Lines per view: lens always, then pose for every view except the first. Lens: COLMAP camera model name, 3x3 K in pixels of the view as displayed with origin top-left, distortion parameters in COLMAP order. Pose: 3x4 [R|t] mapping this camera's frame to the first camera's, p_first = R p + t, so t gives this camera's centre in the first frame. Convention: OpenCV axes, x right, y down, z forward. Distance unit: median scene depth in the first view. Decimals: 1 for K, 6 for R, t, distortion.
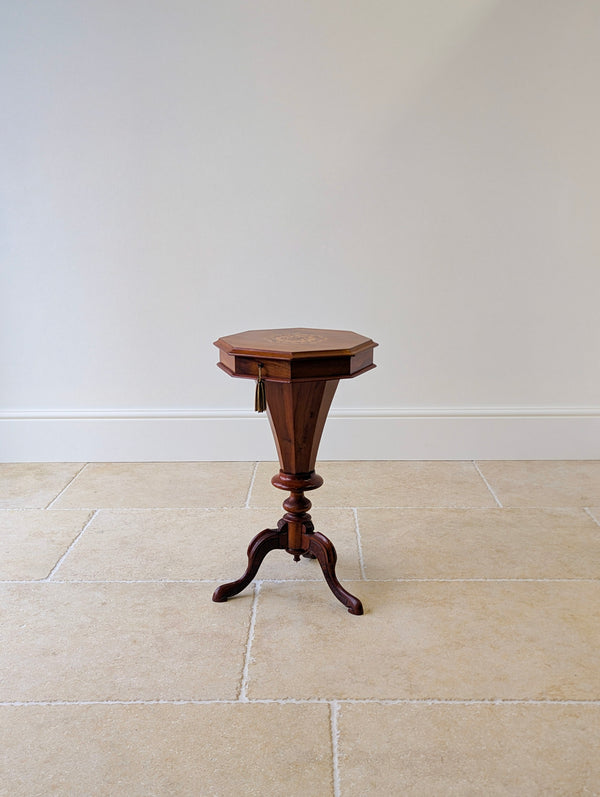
lens RADIAL K [[767.1, 0, 306.7], [0, 767.1, 402.7], [0, 0, 1]] dist [0.041930, 0.000000]
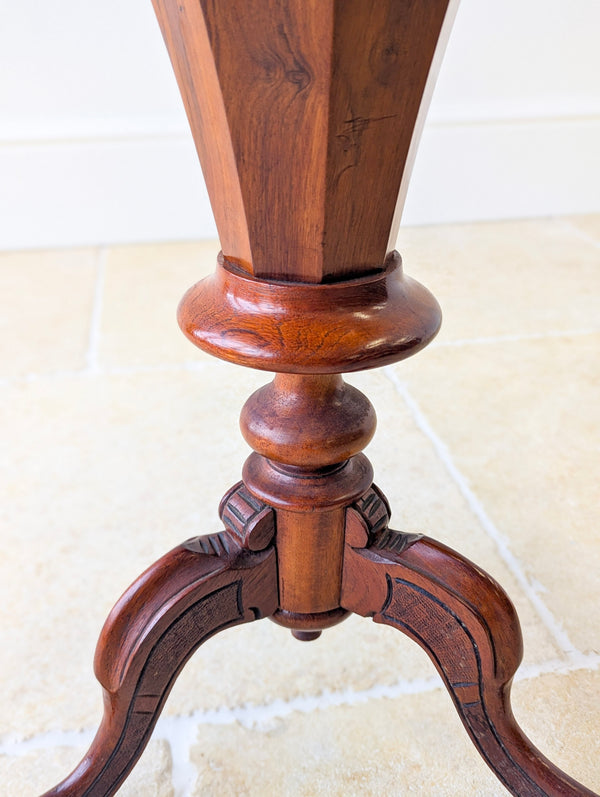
lens RADIAL K [[848.4, 0, 301.9], [0, 848.4, 382.9], [0, 0, 1]] dist [0.004516, 0.000000]
pose [[0.983192, -0.084308, 0.161943, -0.056205], [0.043005, 0.968982, 0.243363, 0.057989], [-0.177437, -0.232308, 0.956321, 0.726026]]
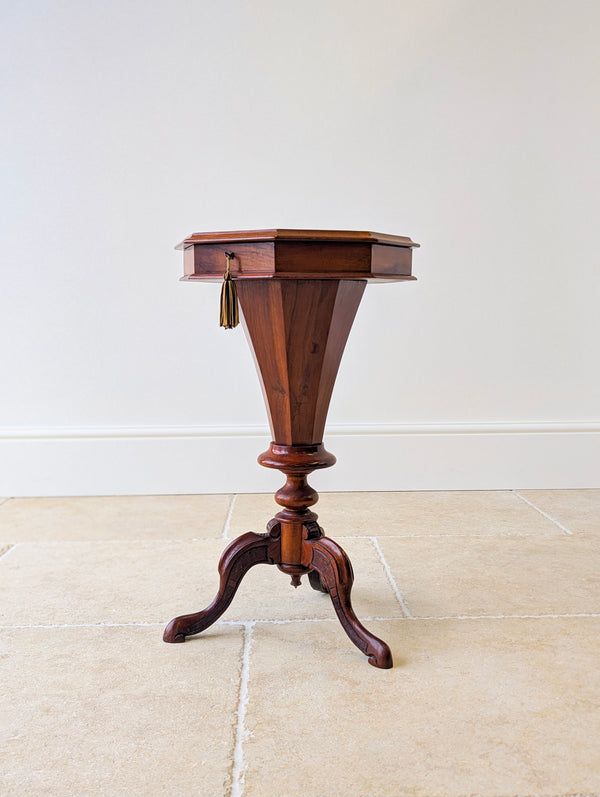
lens RADIAL K [[798.2, 0, 305.8], [0, 798.2, 416.7], [0, 0, 1]] dist [0.035770, 0.000000]
pose [[0.999088, -0.004822, 0.042425, -0.040401], [0.009055, 0.994931, -0.100150, 0.121098], [-0.041727, 0.100443, 0.994067, 0.288978]]
